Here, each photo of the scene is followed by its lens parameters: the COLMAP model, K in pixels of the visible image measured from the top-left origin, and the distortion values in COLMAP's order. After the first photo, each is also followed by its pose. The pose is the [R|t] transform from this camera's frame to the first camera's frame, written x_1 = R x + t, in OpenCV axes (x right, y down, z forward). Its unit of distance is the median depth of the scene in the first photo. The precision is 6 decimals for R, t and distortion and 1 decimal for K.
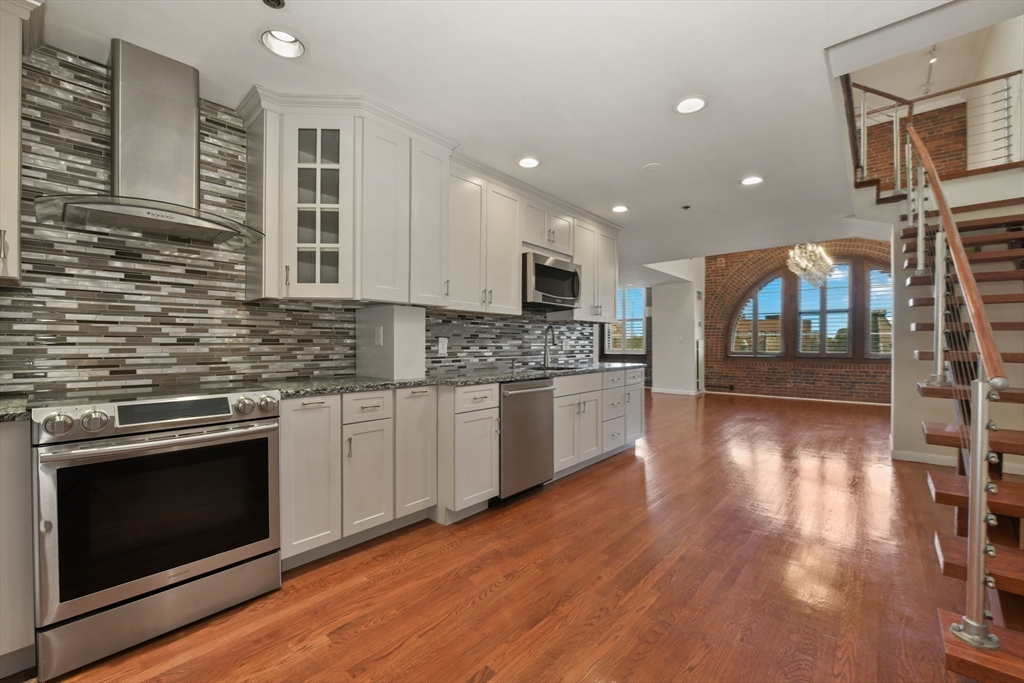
lens RADIAL K [[414.5, 0, 512.0], [0, 414.5, 341.5], [0, 0, 1]] dist [-0.010459, -0.000082]
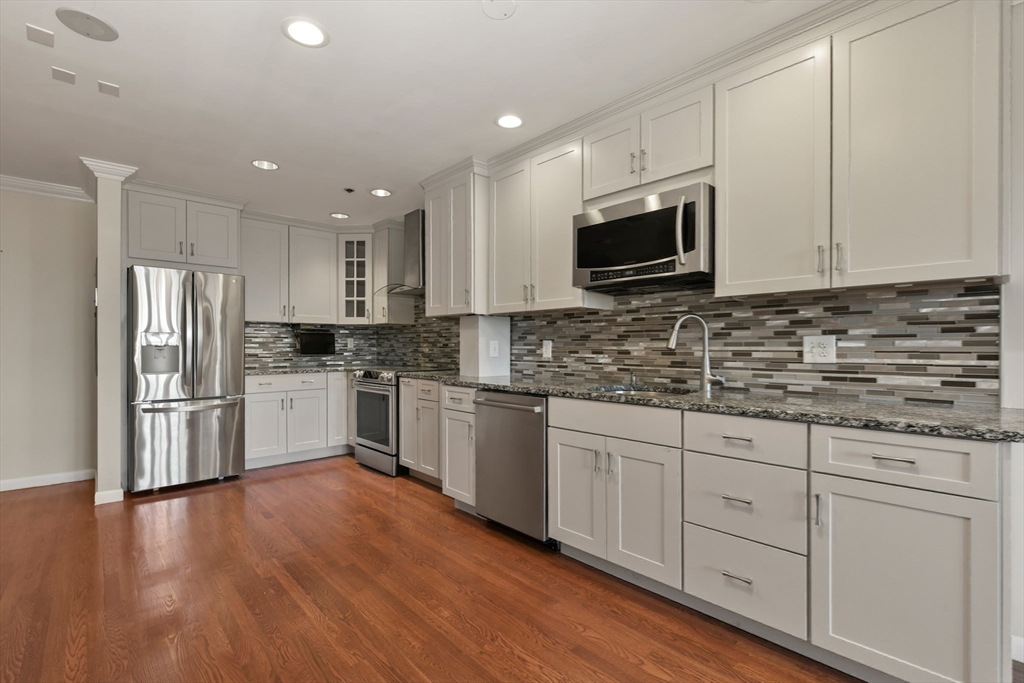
lens RADIAL K [[454.5, 0, 512.0], [0, 454.5, 341.5], [0, 0, 1]] dist [0.048616, -0.072360]
pose [[-0.092014, -0.010044, -0.995707, 0.794382], [0.006079, 0.999925, -0.010648, 0.003282], [0.995739, -0.007032, -0.091947, 0.934422]]
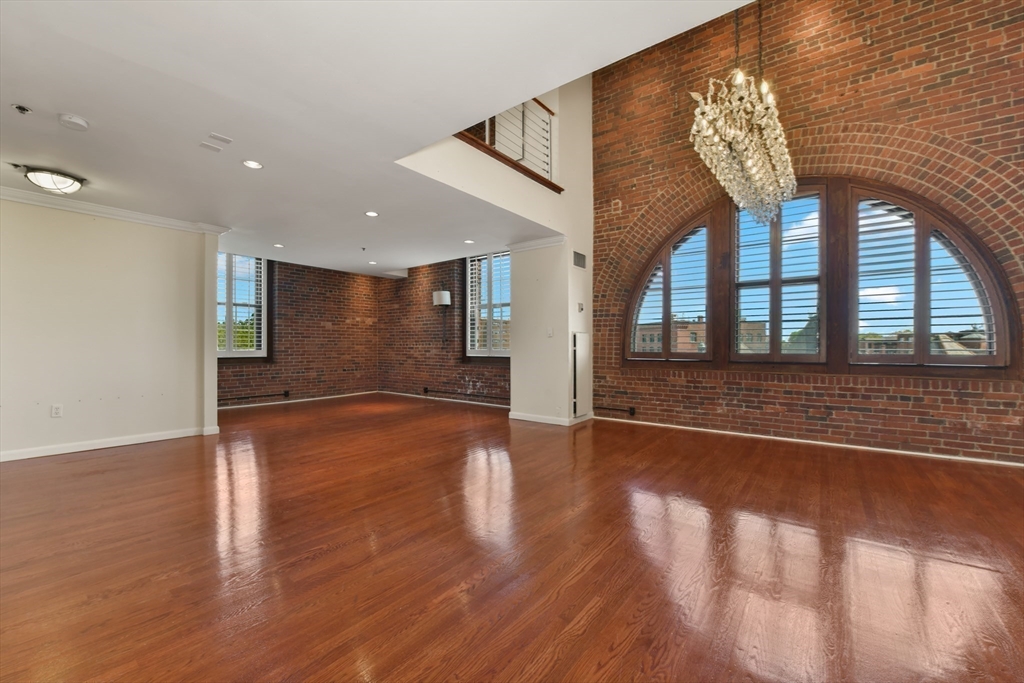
lens RADIAL K [[413.1, 0, 512.0], [0, 413.1, 341.5], [0, 0, 1]] dist [-0.000683, 0.000015]
pose [[0.997793, 0.000956, 0.066400, 0.364421], [-0.000543, 0.999980, -0.006239, 0.014412], [-0.066405, 0.006189, 0.997774, 0.469018]]
